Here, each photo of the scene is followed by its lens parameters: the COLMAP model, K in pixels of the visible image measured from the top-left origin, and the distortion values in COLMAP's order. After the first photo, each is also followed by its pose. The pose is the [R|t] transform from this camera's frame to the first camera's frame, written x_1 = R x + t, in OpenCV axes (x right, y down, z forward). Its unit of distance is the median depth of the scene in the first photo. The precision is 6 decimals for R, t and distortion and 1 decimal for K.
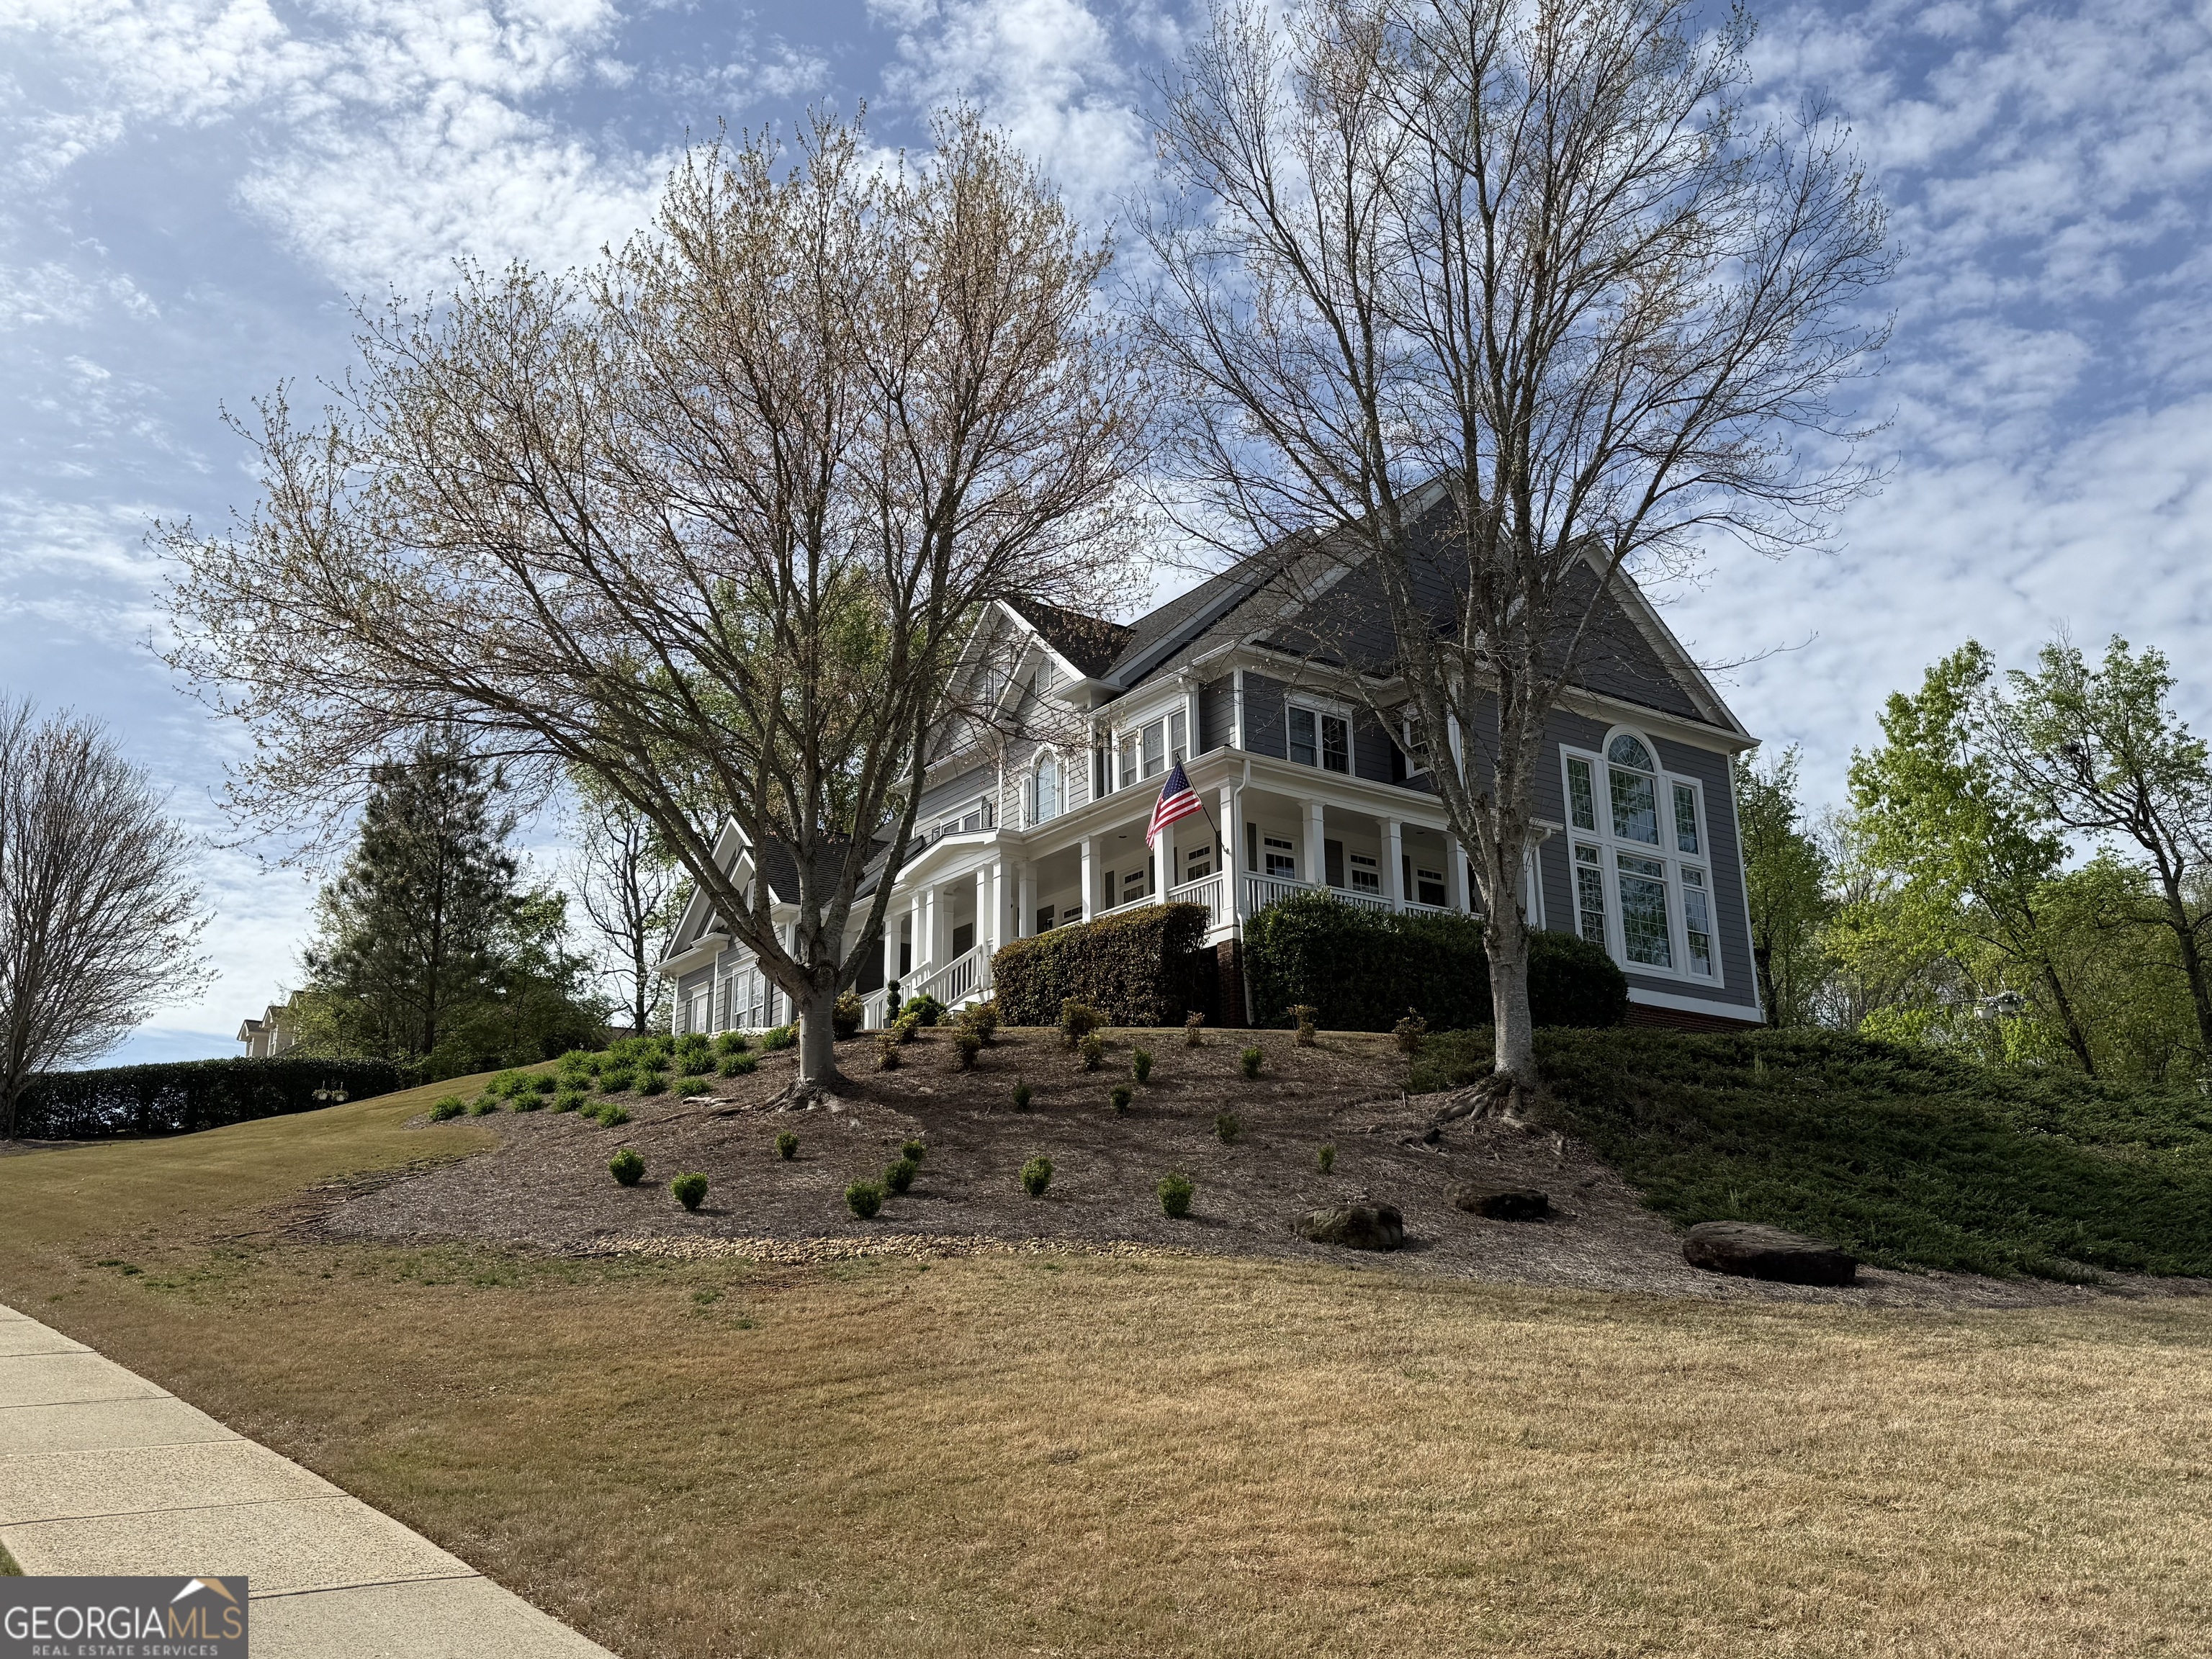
lens RADIAL K [[1859.8, 0, 1105.6], [0, 1859.8, 817.2], [0, 0, 1]] dist [0.131435, -0.202198]
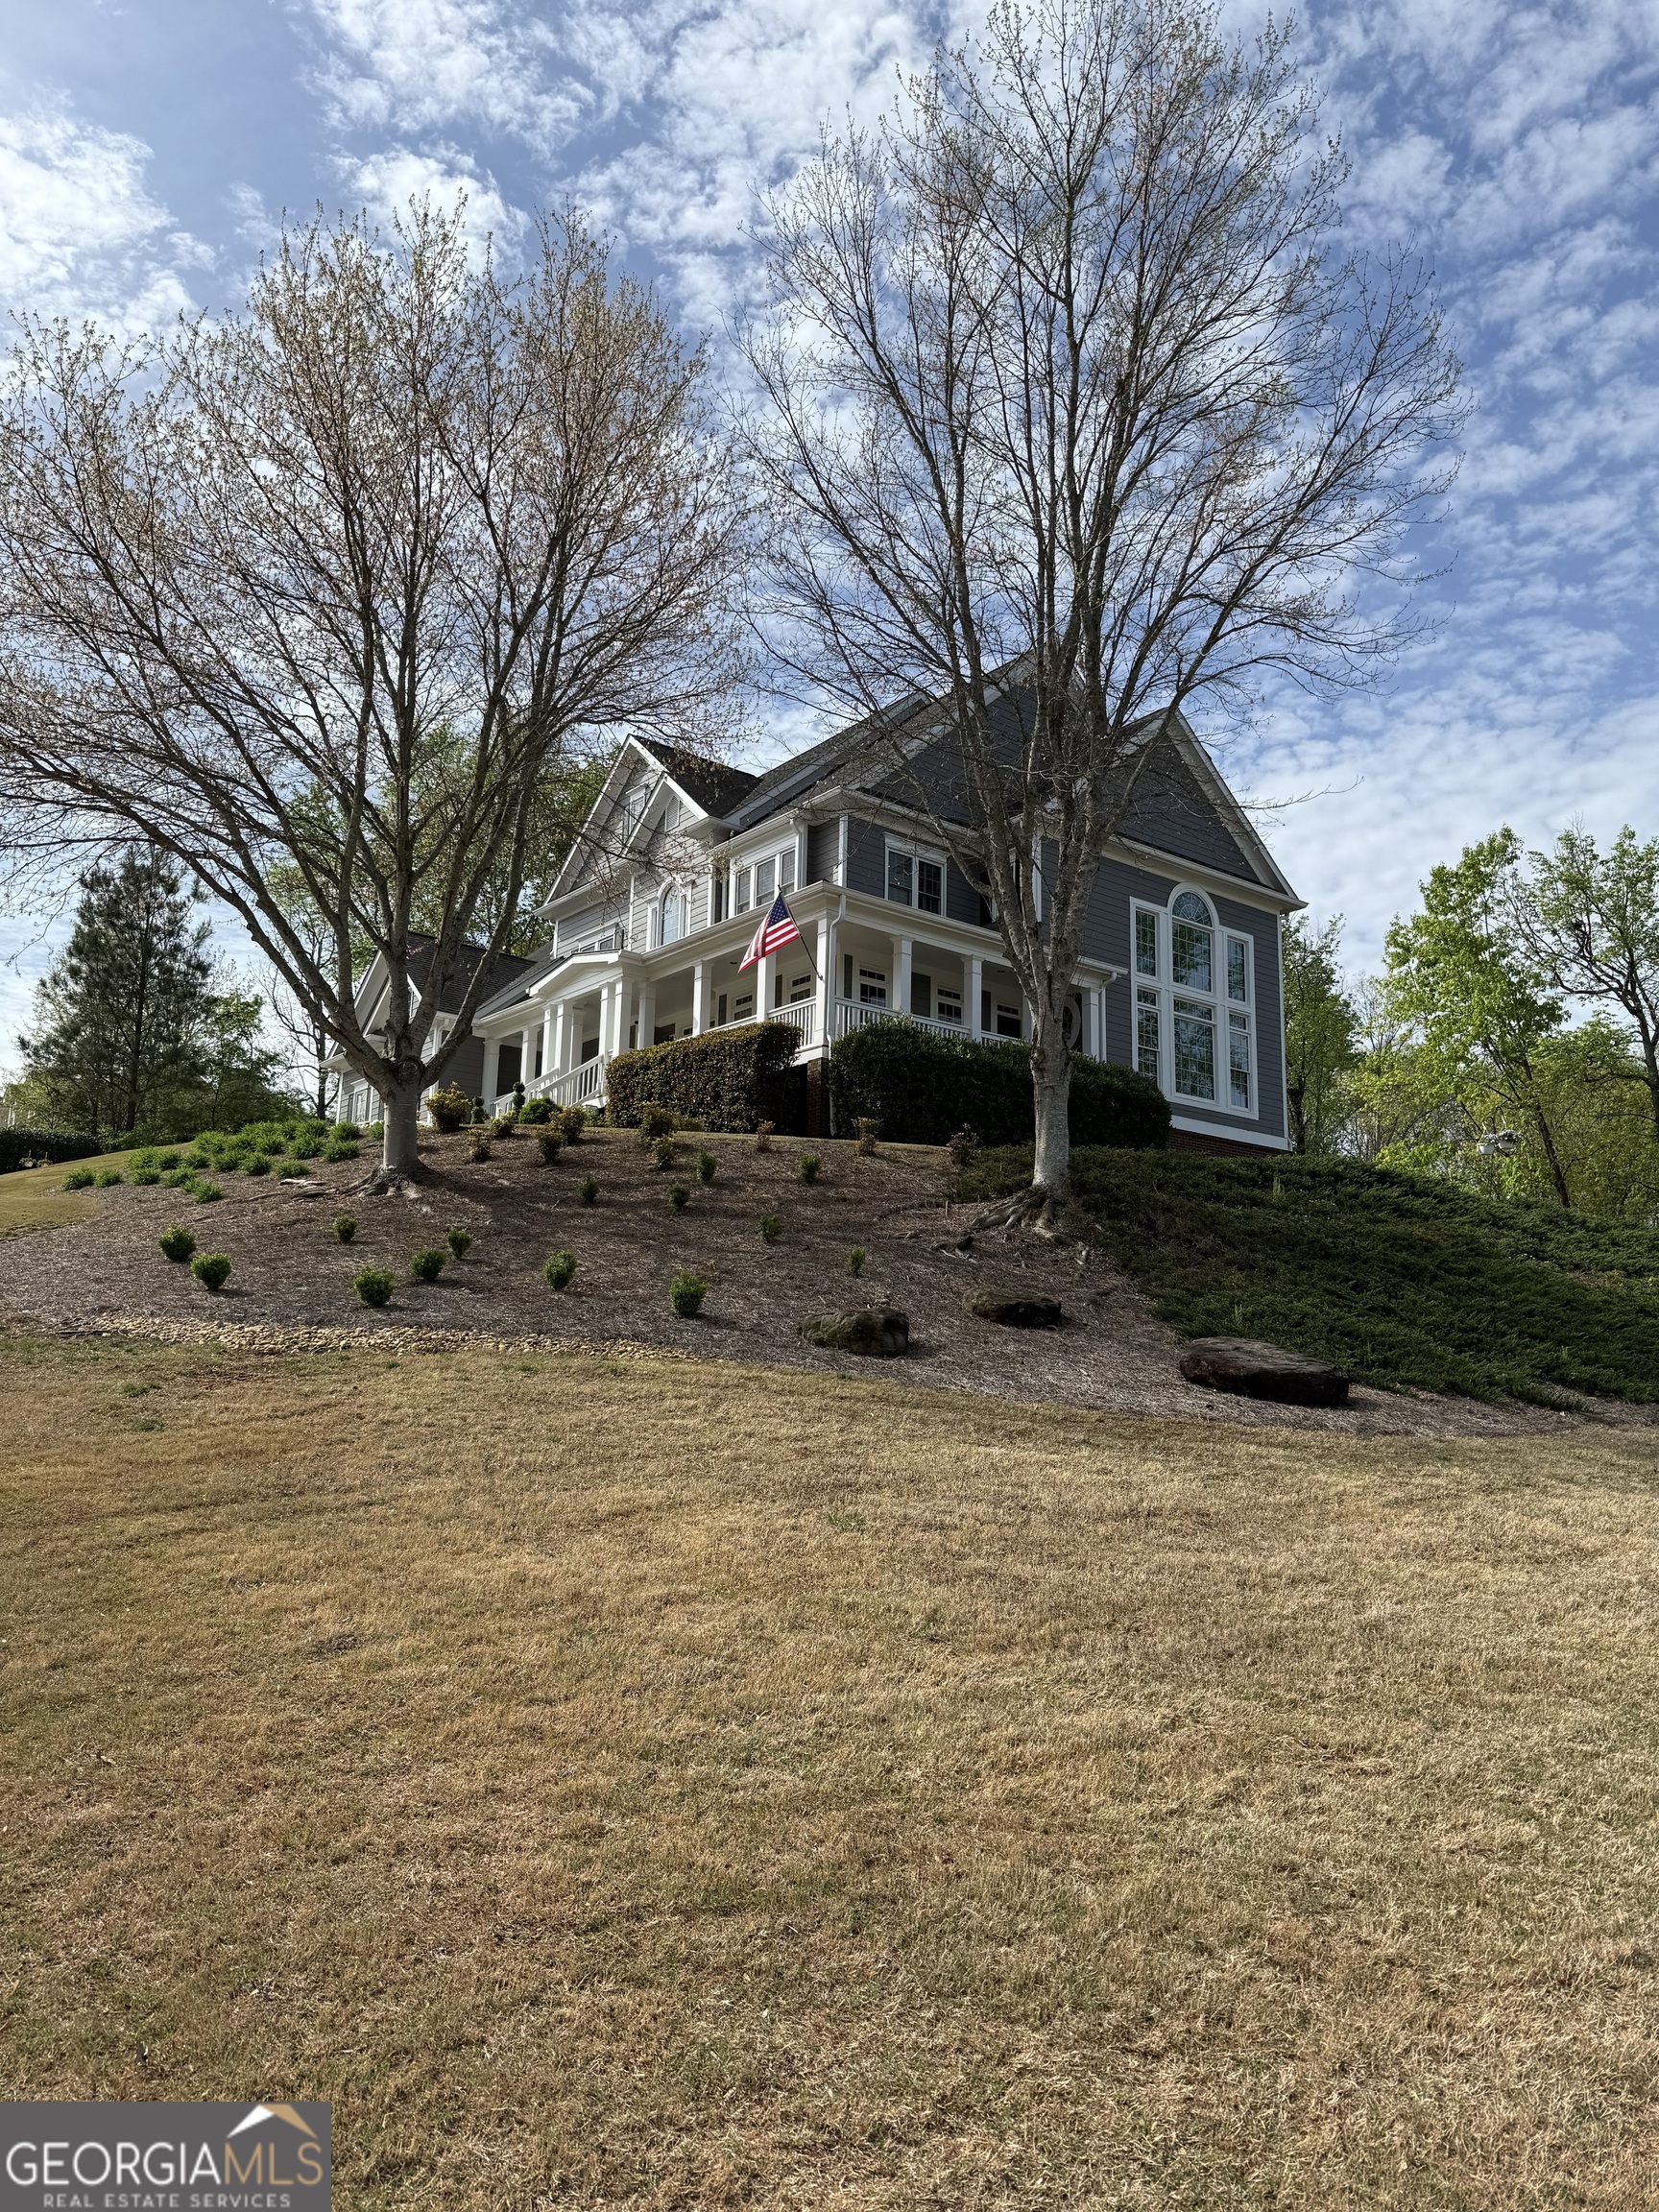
lens RADIAL K [[1520.8, 0, 829.5], [0, 1520.8, 1106.0], [0, 0, 1]] dist [0.139806, -0.200087]
pose [[0.998433, 0.042234, 0.036724, 0.038681], [-0.045385, 0.994934, 0.089707, 0.012066], [-0.032749, -0.091233, 0.995291, 0.094235]]
